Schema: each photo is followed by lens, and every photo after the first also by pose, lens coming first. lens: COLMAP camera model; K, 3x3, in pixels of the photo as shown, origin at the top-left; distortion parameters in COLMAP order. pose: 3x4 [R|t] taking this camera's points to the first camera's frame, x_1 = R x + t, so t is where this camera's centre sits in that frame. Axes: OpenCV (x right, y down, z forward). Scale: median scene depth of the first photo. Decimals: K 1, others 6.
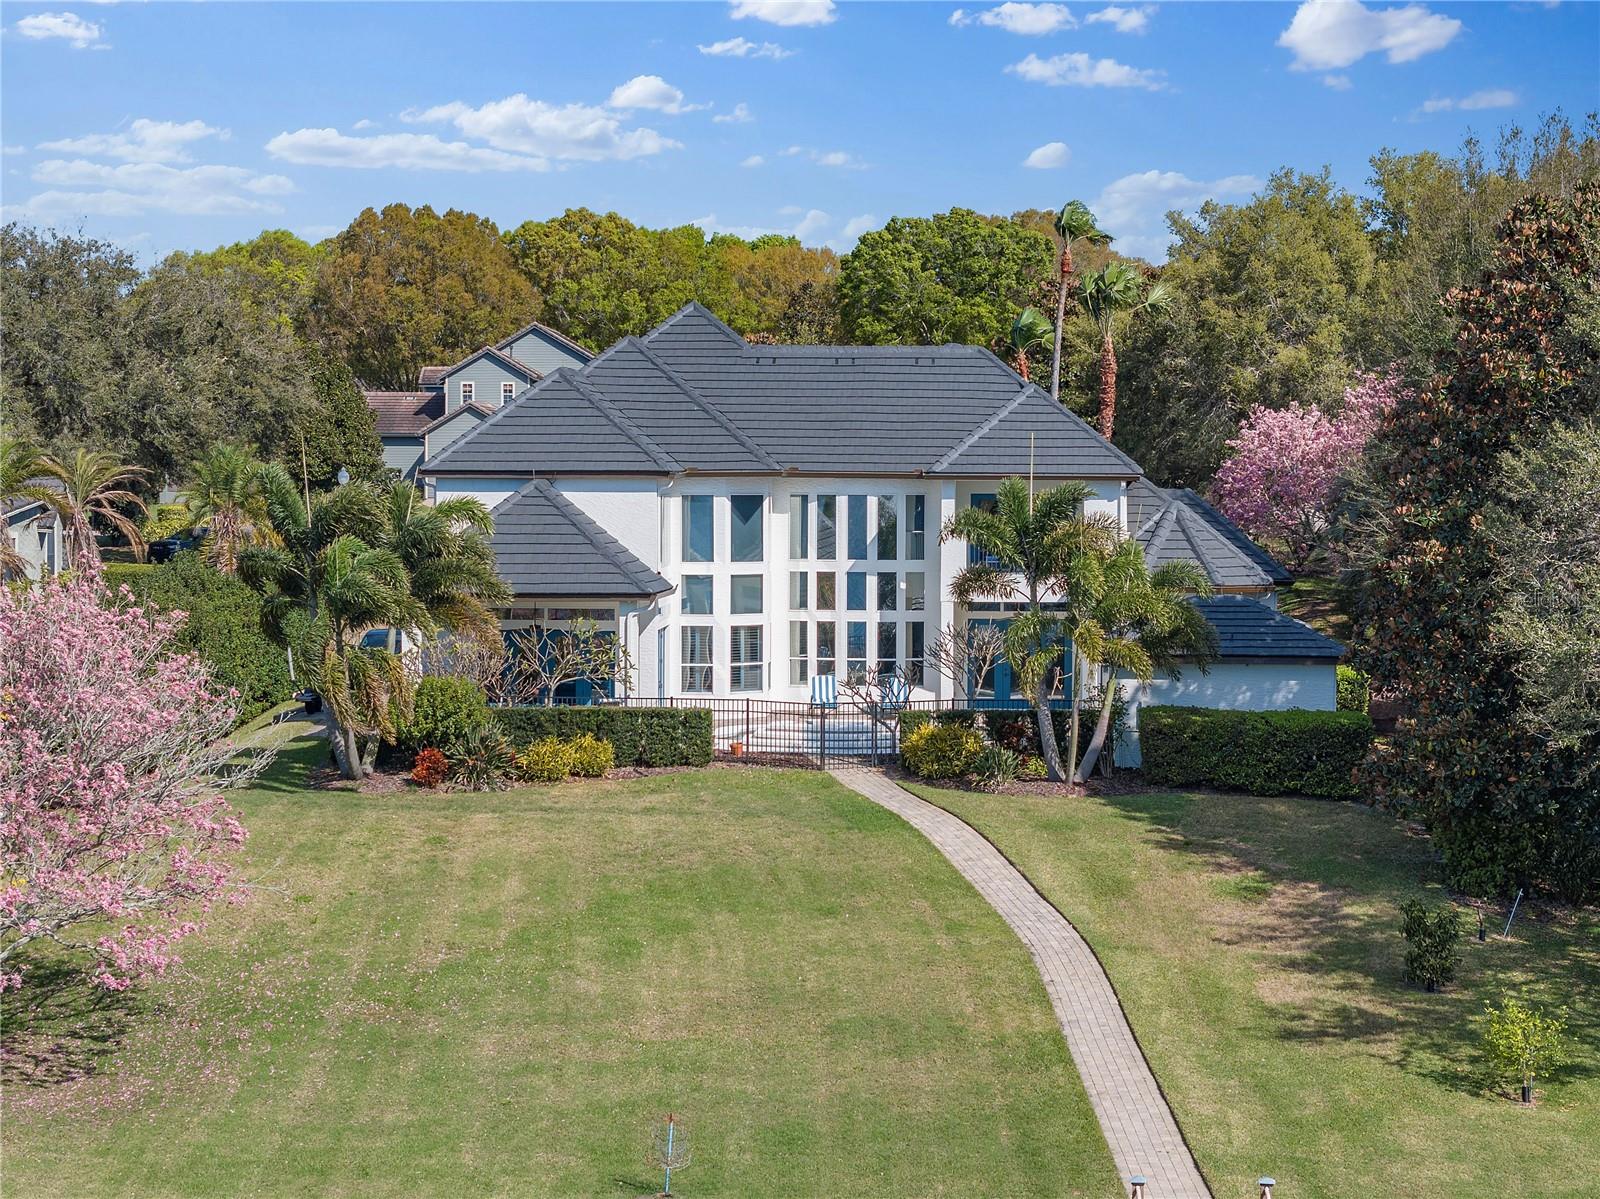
lens RADIAL K [[3256.4, 0, 800.0], [0, 3256.4, 599.5], [0, 0, 1]] dist [-0.076697, 0.149648]
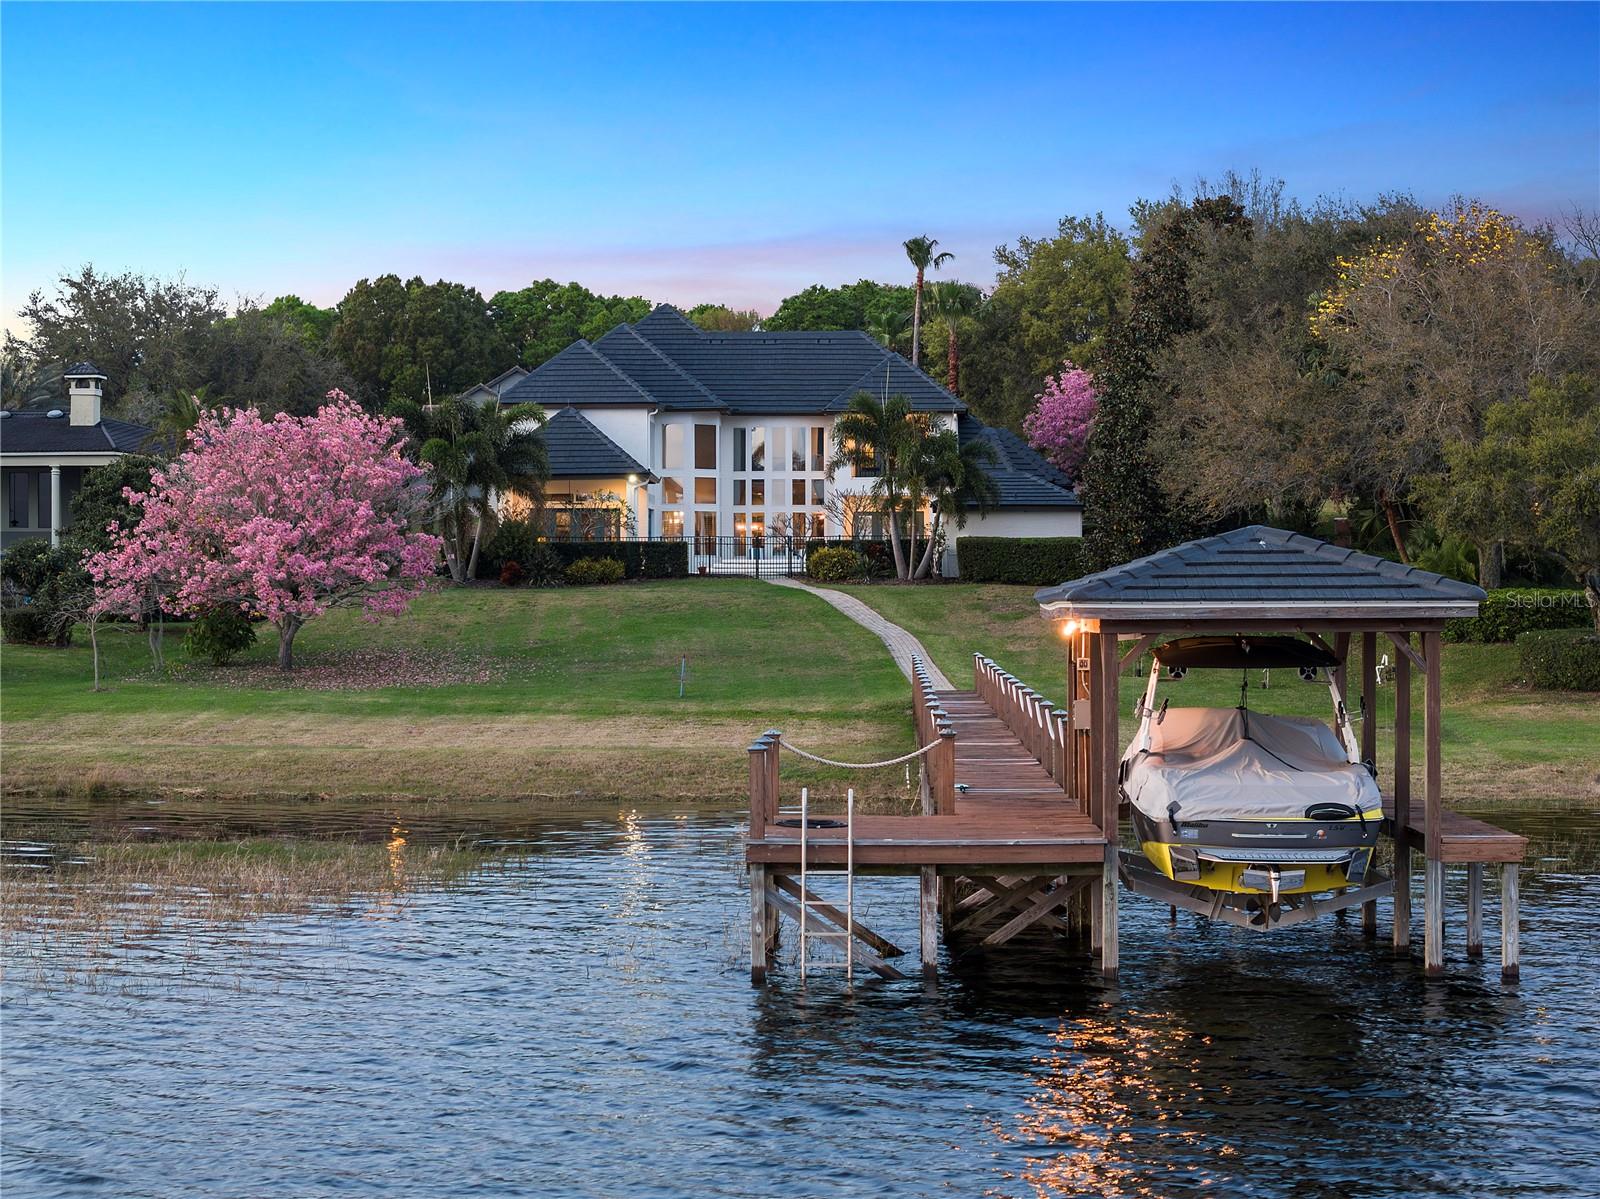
lens RADIAL K [[3256.4, 0, 800.0], [0, 3256.4, 599.5], [0, 0, 1]] dist [-0.076697, 0.149648]
pose [[0.999713, -0.006214, 0.023125, -0.007597], [0.007021, 0.999364, -0.034970, 0.098952], [-0.022893, 0.035122, 0.999121, -0.488048]]
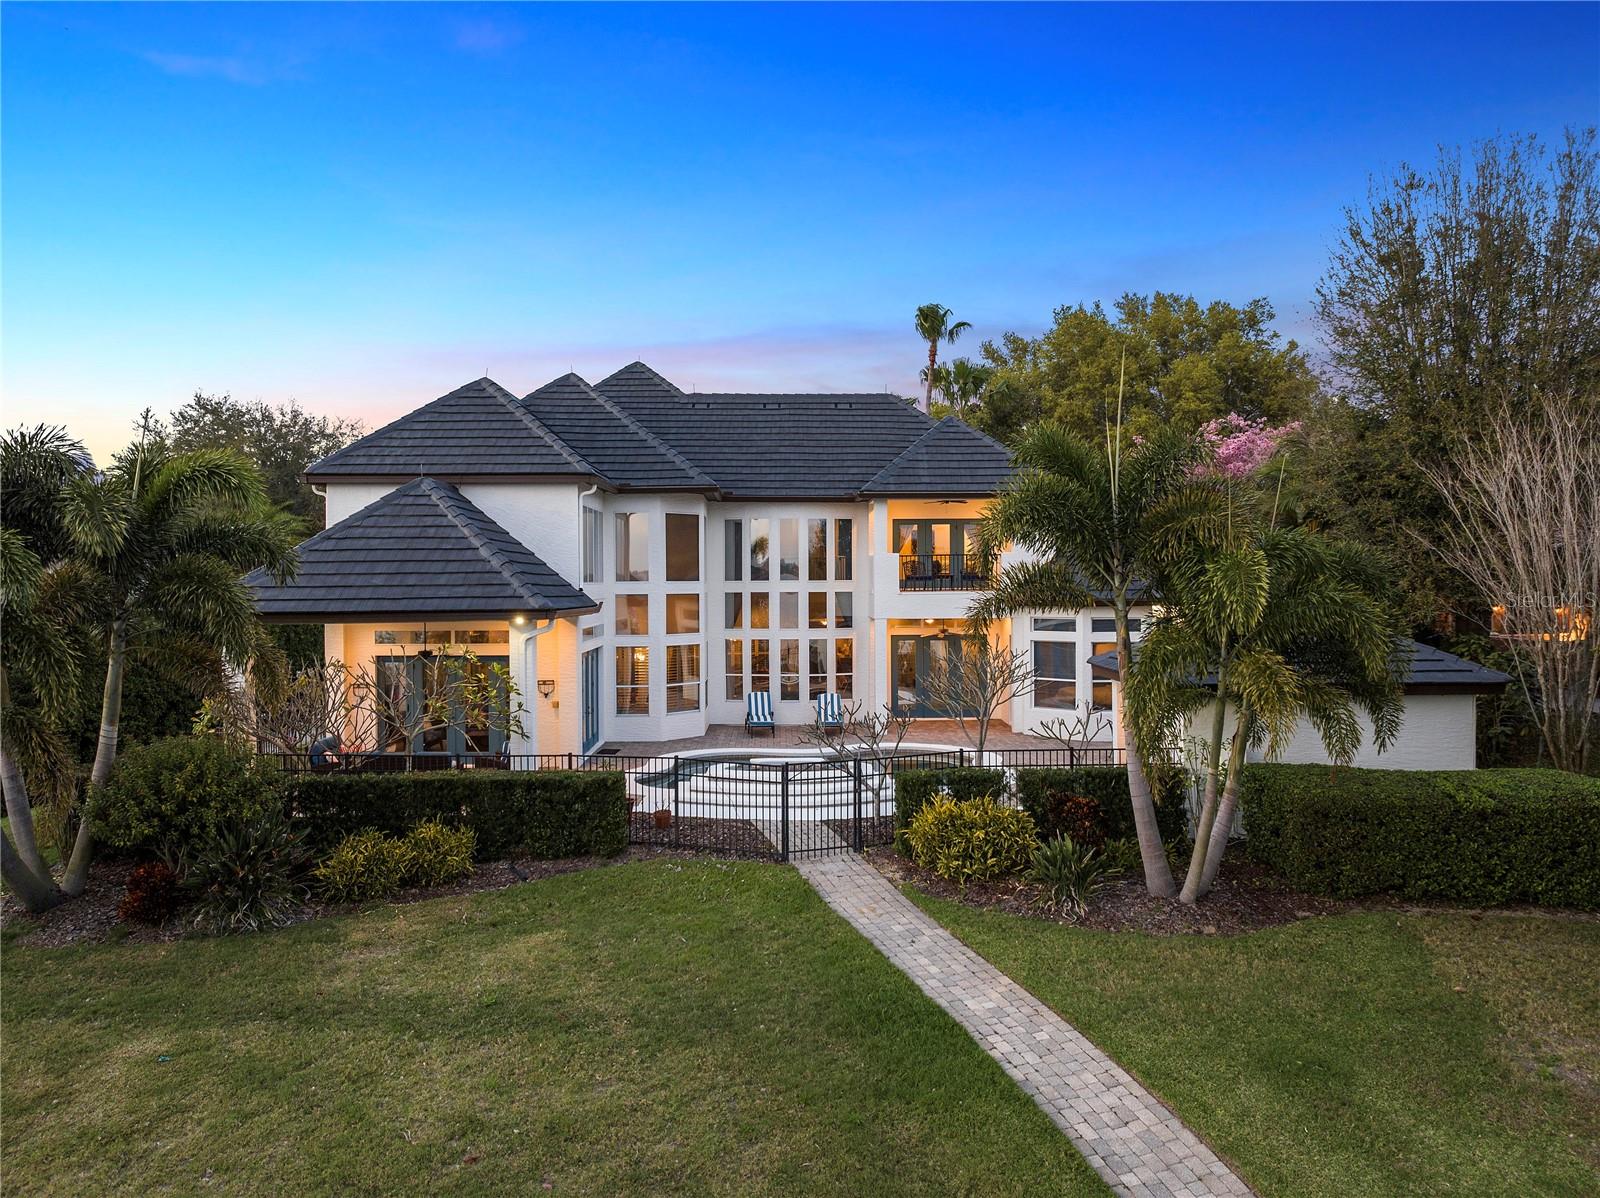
lens RADIAL K [[1127.7, 0, 800.0], [0, 1127.7, 599.0], [0, 0, 1]] dist [-0.003900, -0.001166]
pose [[0.997266, -0.009282, 0.073315, -0.005719], [0.010876, 0.999713, -0.021366, 0.001525], [-0.073095, 0.022105, 0.997080, 0.639213]]
